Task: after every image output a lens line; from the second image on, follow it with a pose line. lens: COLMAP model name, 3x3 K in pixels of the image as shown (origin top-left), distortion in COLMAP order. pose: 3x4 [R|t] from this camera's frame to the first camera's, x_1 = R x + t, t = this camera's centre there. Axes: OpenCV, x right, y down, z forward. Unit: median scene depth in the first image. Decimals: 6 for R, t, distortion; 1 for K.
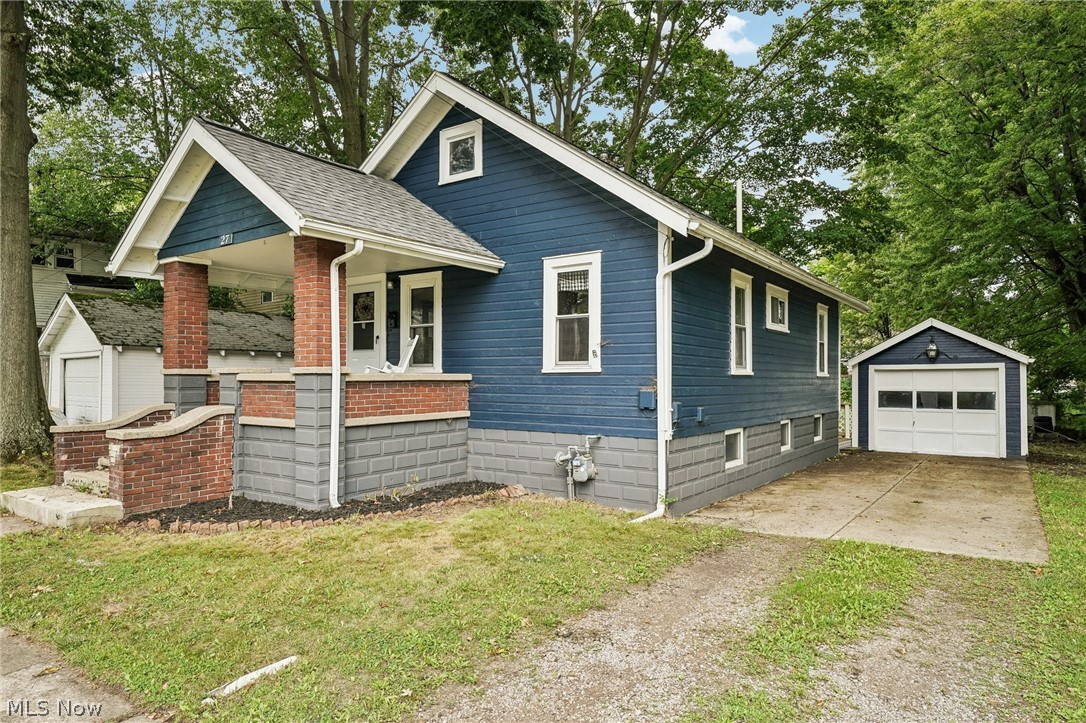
lens RADIAL K [[679.5, 0, 537.8], [0, 679.5, 370.4], [0, 0, 1]] dist [0.025046, 0.000361]
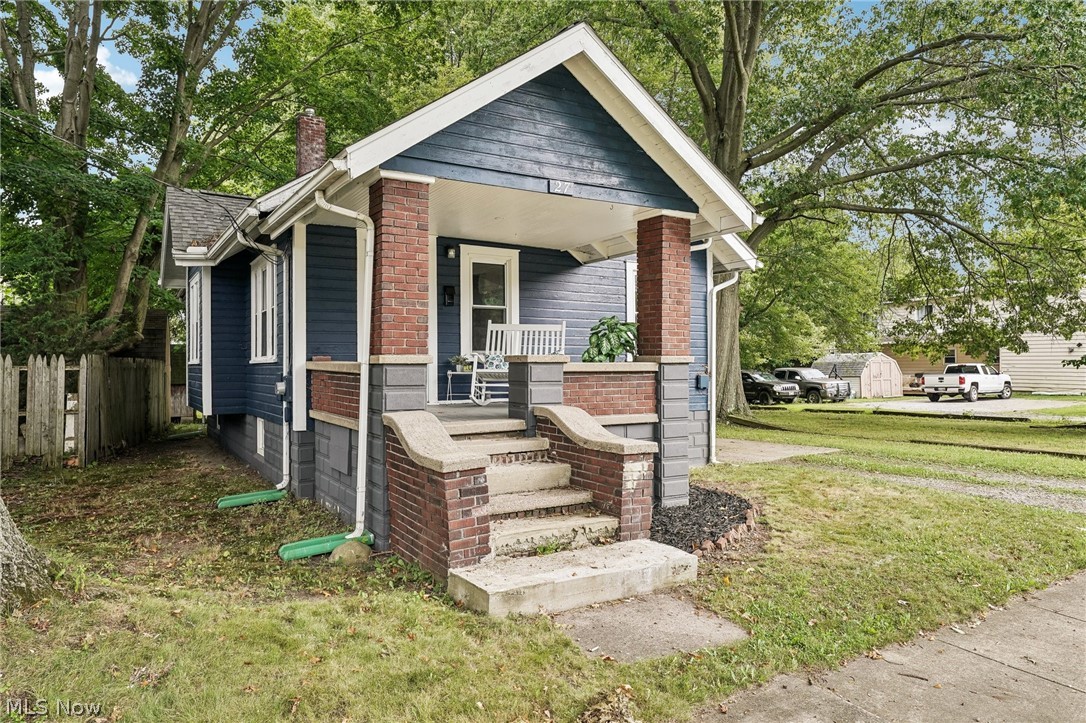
lens RADIAL K [[682.9, 0, 539.9], [0, 682.9, 364.0], [0, 0, 1]] dist [0.015419, 0.003614]
pose [[0.403731, -0.003782, 0.914870, -1.112843], [-0.011332, 0.999894, 0.009134, -0.000904], [-0.914807, -0.014055, 0.403646, 0.680601]]
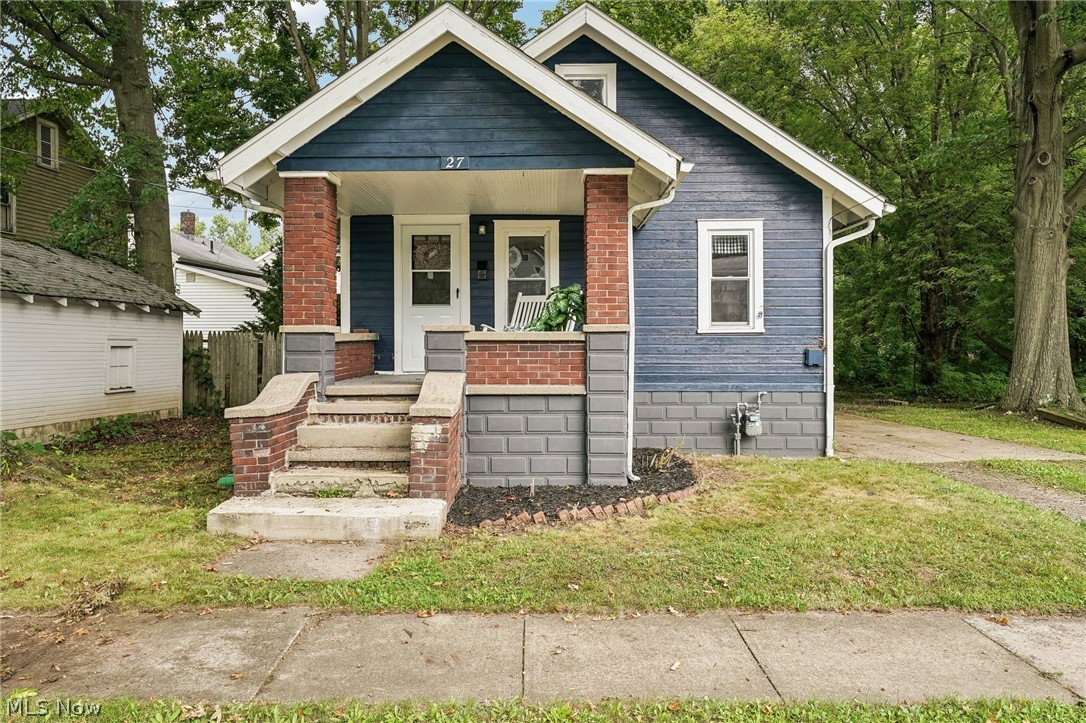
lens RADIAL K [[747.0, 0, 544.4], [0, 747.0, 351.7], [0, 0, 1]] dist [0.022563, -0.003961]
pose [[0.823076, -0.009374, 0.567854, -0.826129], [-0.005396, 0.999690, 0.024323, 0.005665], [-0.567906, -0.023084, 0.822770, 0.211684]]
